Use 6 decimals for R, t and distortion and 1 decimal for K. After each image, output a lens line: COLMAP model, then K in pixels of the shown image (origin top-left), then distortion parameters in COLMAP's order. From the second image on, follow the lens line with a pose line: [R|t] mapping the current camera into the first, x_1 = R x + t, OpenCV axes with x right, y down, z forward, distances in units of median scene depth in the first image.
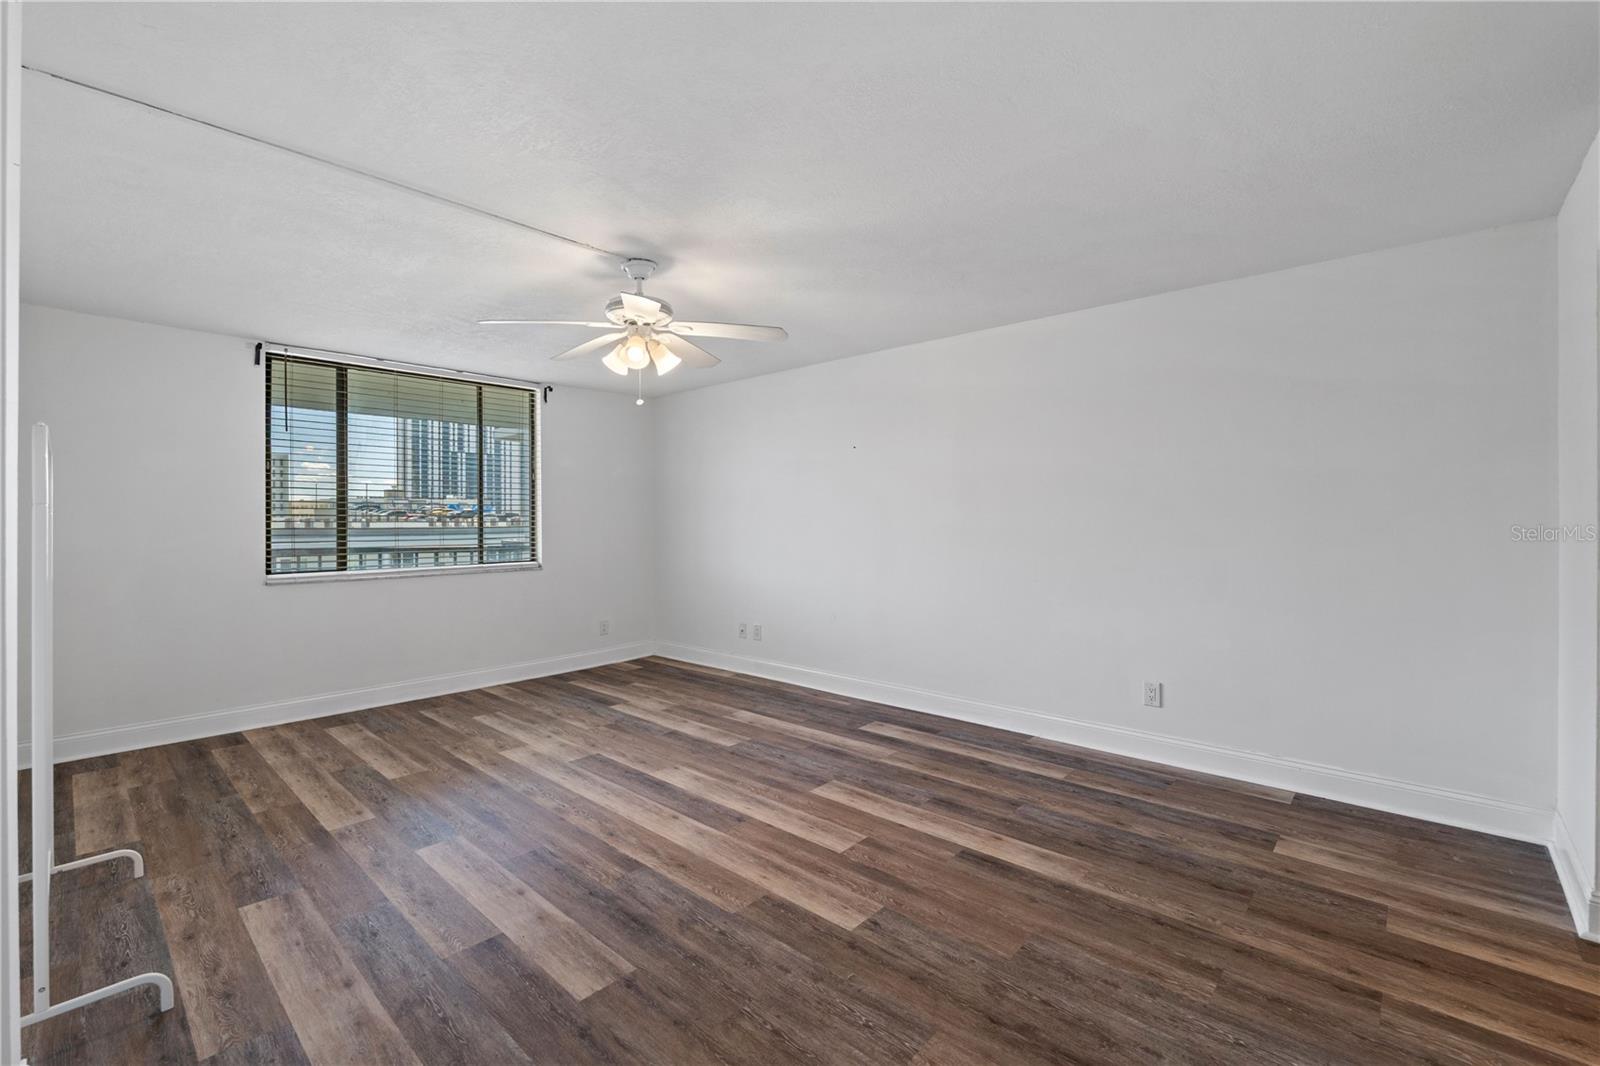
lens RADIAL K [[674.2, 0, 800.0], [0, 674.2, 533.0], [0, 0, 1]] dist [-0.011563, -0.000080]
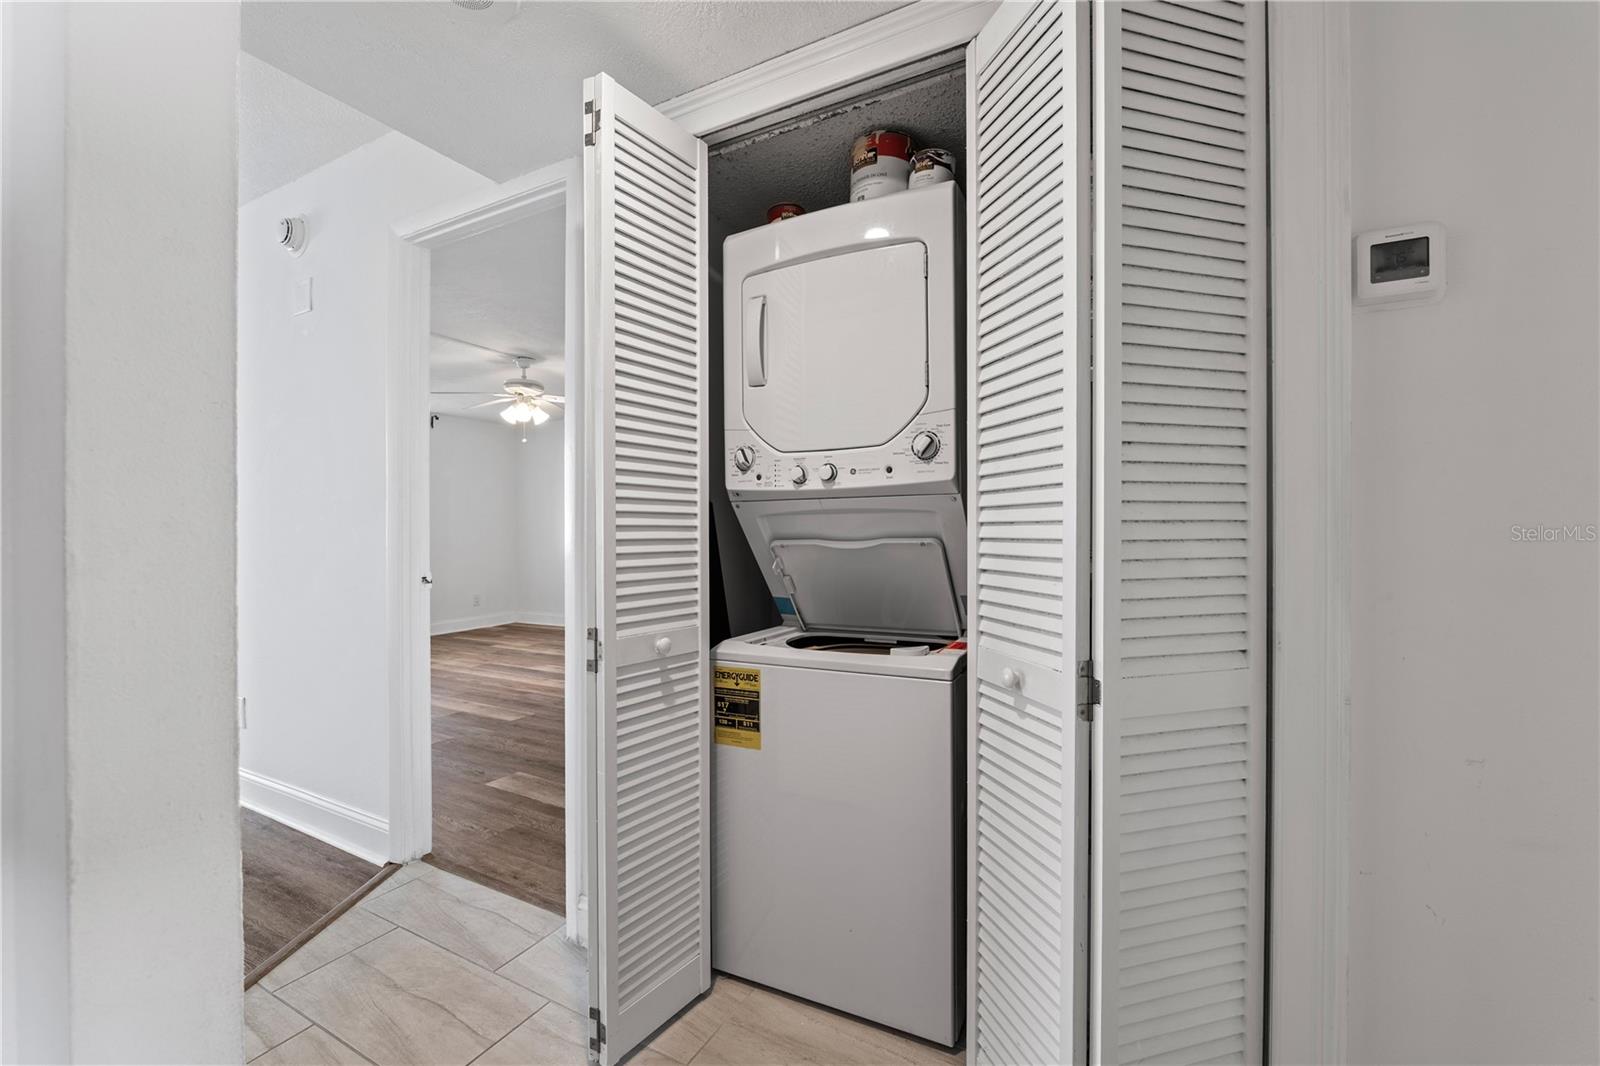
lens RADIAL K [[684.1, 0, 800.0], [0, 684.1, 533.0], [0, 0, 1]] dist [-0.080417, -0.000028]
pose [[0.975501, -0.002024, 0.219986, 0.067458], [0.006148, 0.999818, -0.018062, 0.074331], [-0.219910, 0.018972, 0.975336, -0.802221]]
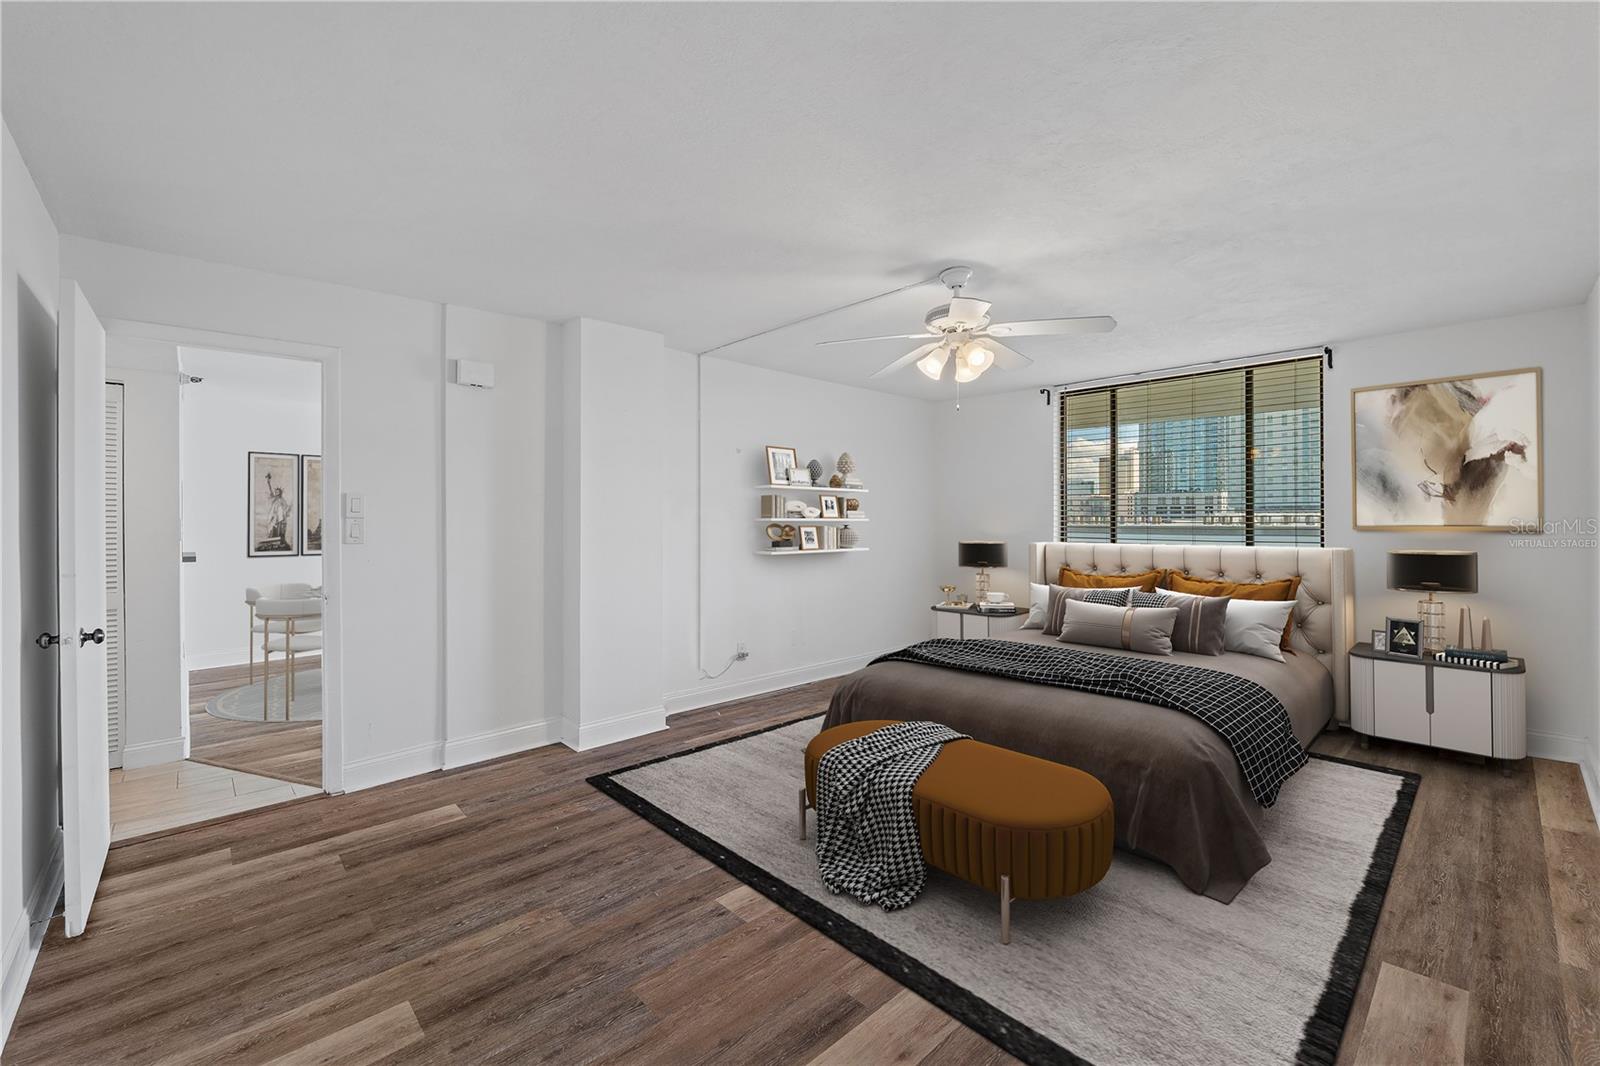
lens RADIAL K [[668.7, 0, 800.0], [0, 668.7, 533.0], [0, 0, 1]] dist [-0.011137, -0.000463]
pose [[-0.079354, 0.025063, -0.996531, 0.777272], [-0.018738, 0.999470, 0.026629, -0.027093], [0.996670, 0.020786, -0.078842, 0.829568]]
